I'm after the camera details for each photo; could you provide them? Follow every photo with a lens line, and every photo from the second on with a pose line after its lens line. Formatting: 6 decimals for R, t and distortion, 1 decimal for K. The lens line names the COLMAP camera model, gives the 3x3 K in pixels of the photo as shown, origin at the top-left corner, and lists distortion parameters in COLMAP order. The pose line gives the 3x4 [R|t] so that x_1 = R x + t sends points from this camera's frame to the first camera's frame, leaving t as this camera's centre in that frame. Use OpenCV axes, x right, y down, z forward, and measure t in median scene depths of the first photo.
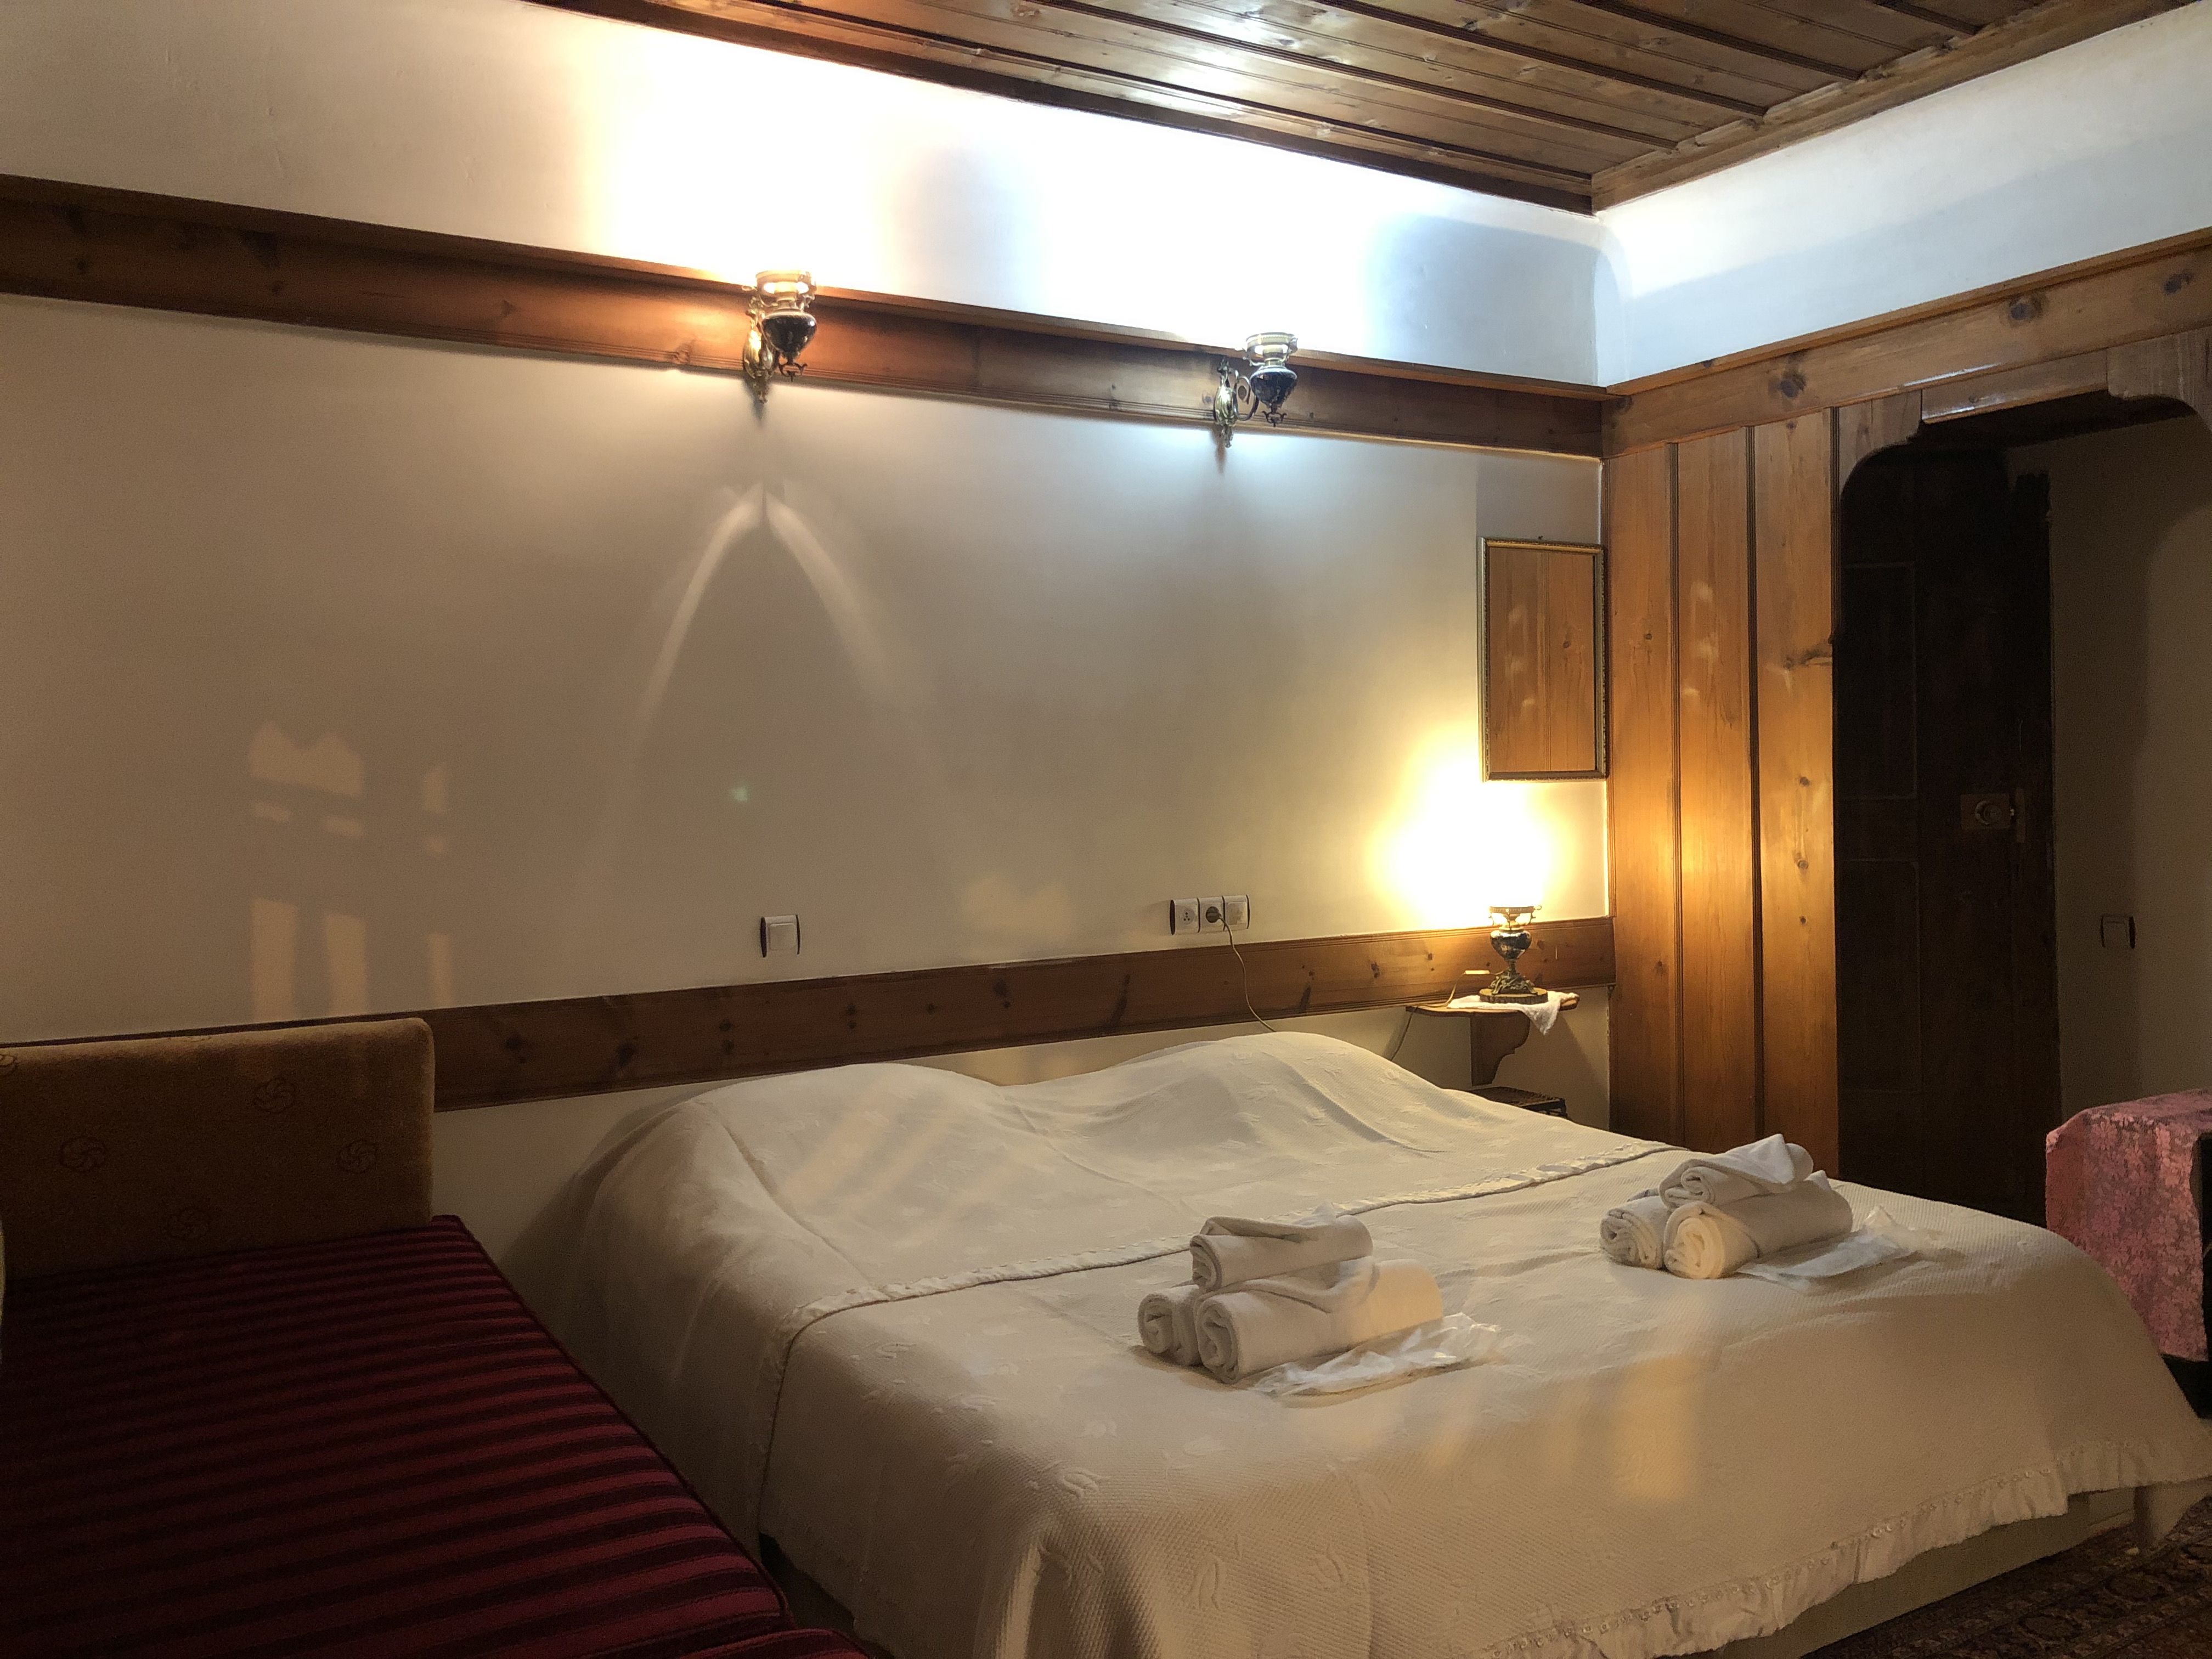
lens RADIAL K [[1807.7, 0, 1062.0], [0, 1807.7, 840.4], [0, 0, 1]] dist [0.010906, -0.015038]
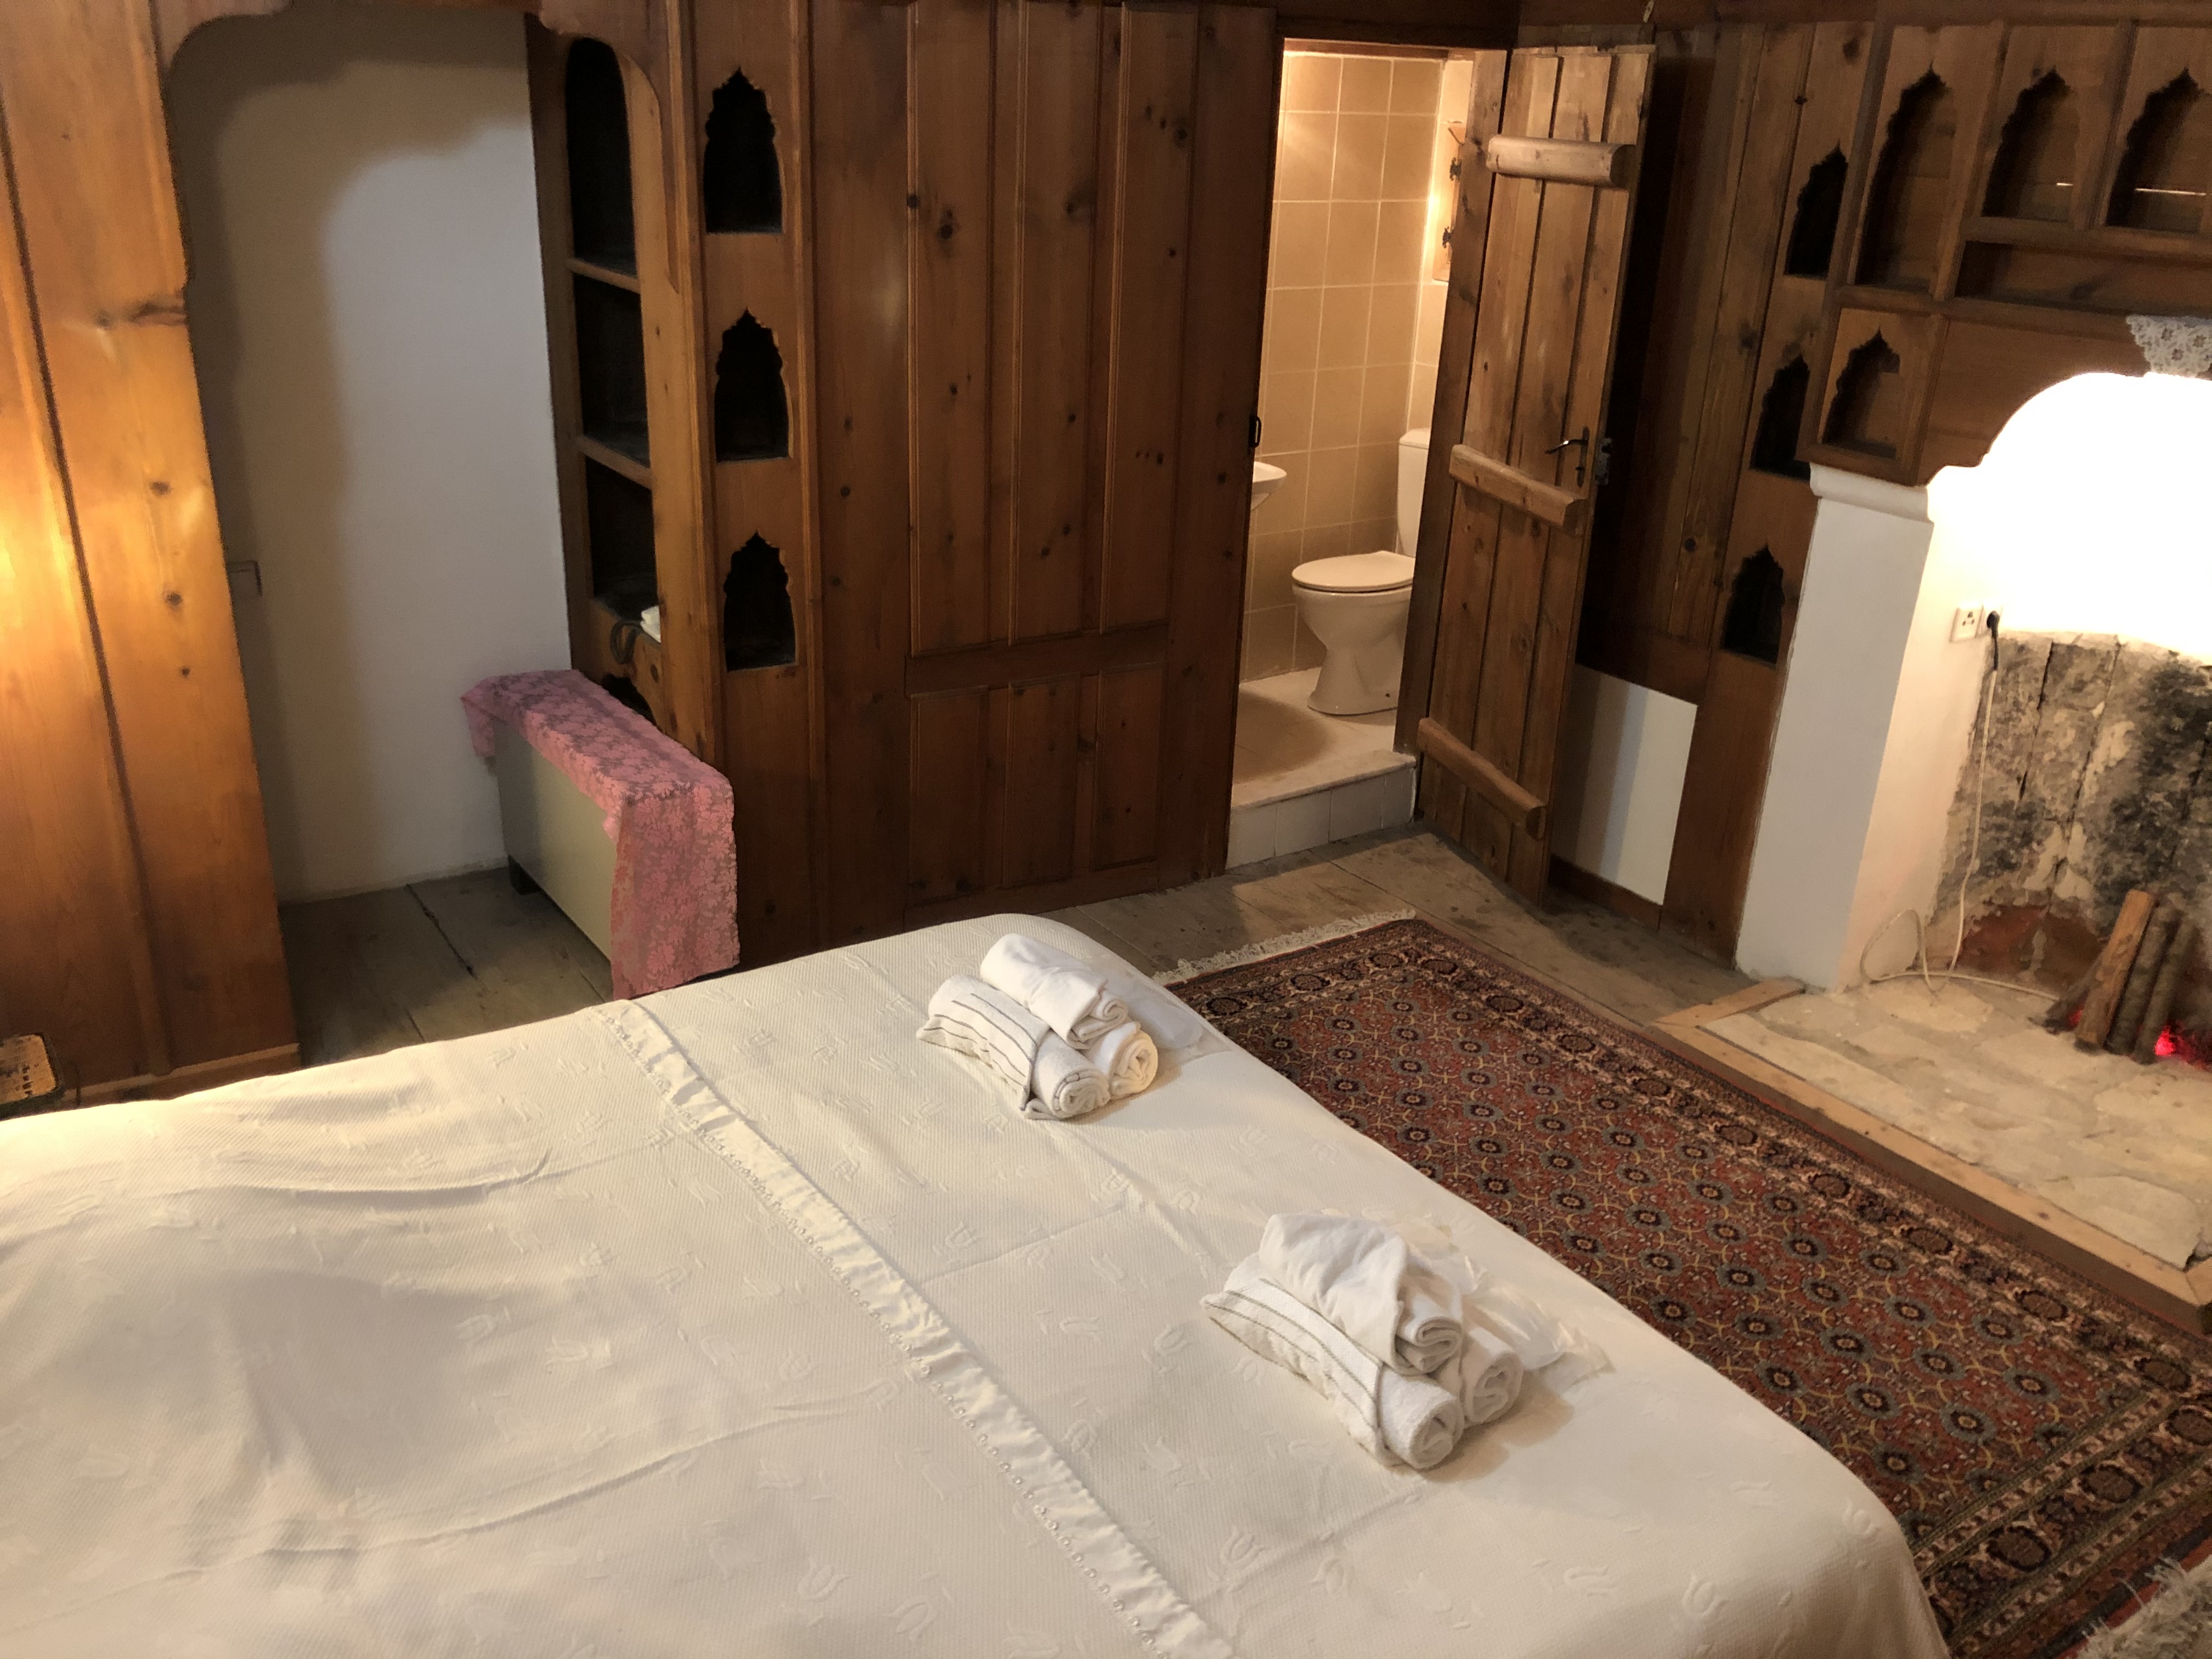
lens RADIAL K [[1807.7, 0, 1067.7], [0, 1807.7, 870.0], [0, 0, 1]] dist [0.010906, -0.015038]
pose [[-0.067847, -0.380722, 0.922197, -0.371367], [-0.002928, 0.924399, 0.381416, -0.181541], [-0.997691, 0.023178, -0.063832, 0.732509]]
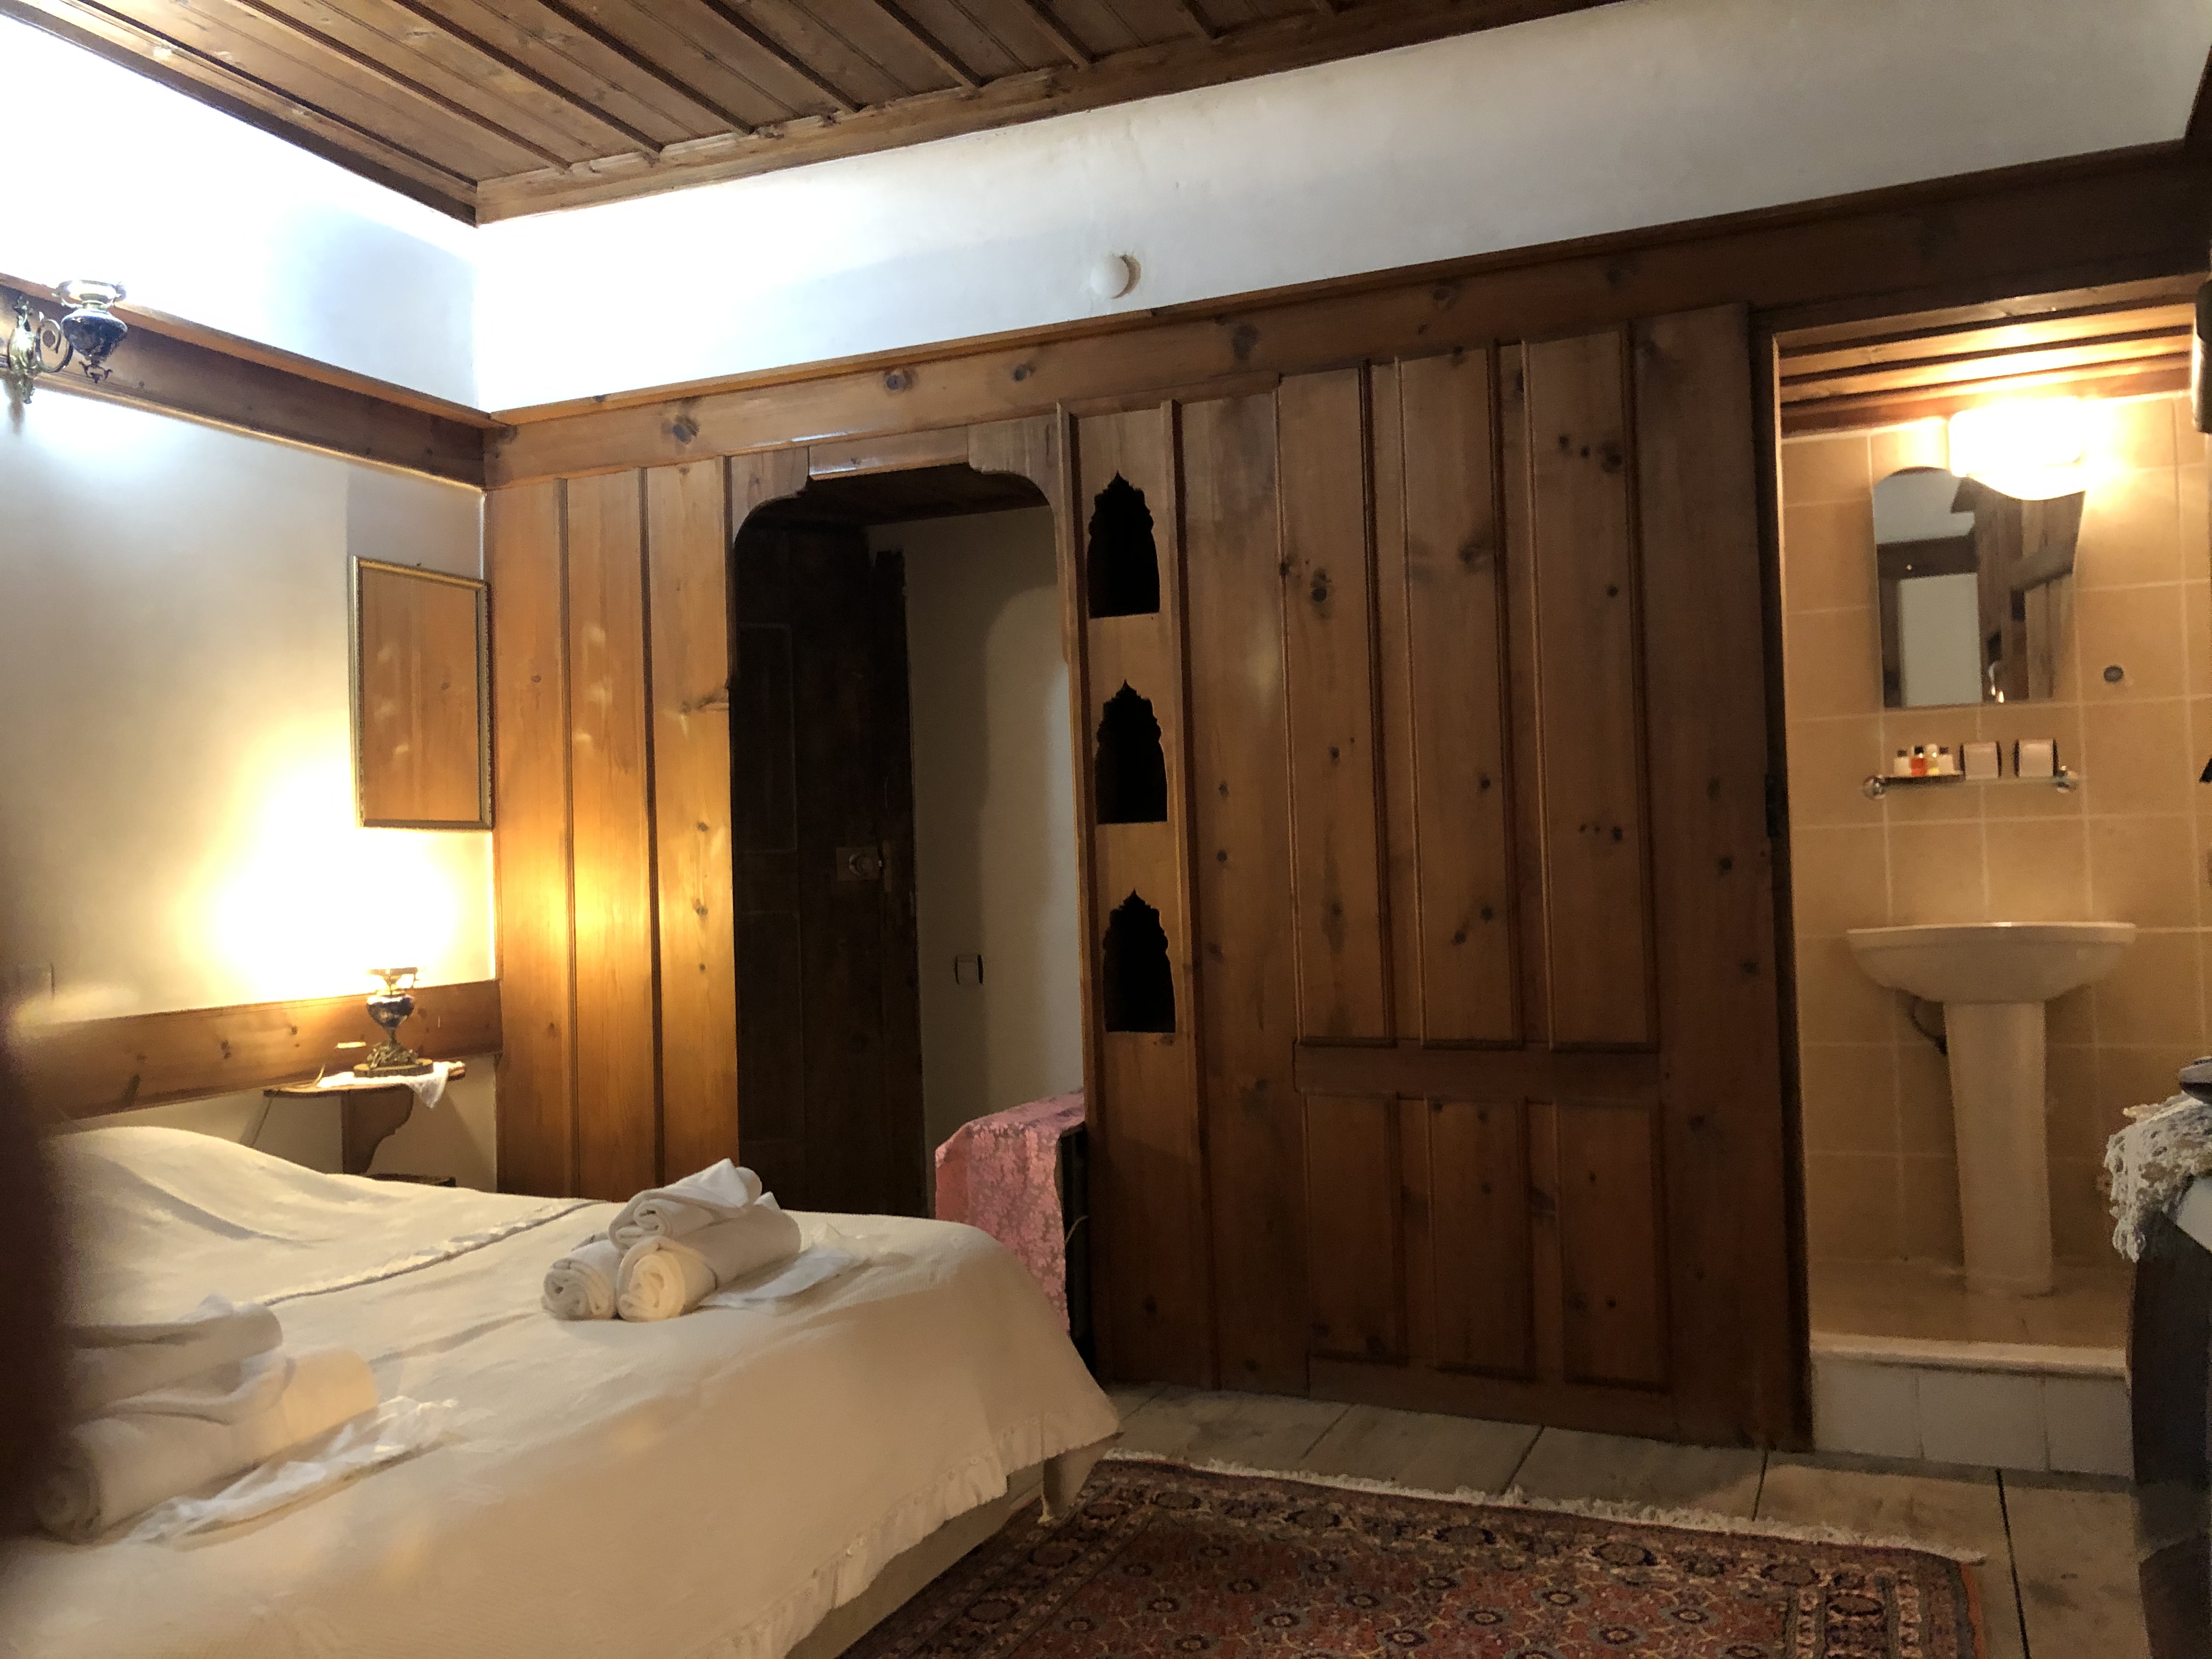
lens RADIAL K [[1807.7, 0, 1098.7], [0, 1807.7, 861.3], [0, 0, 1]] dist [0.010906, -0.015038]
pose [[0.792131, 0.009652, 0.610274, -0.023924], [0.027323, 0.998312, -0.051255, 0.045885], [-0.609739, 0.057275, 0.790530, 0.091585]]
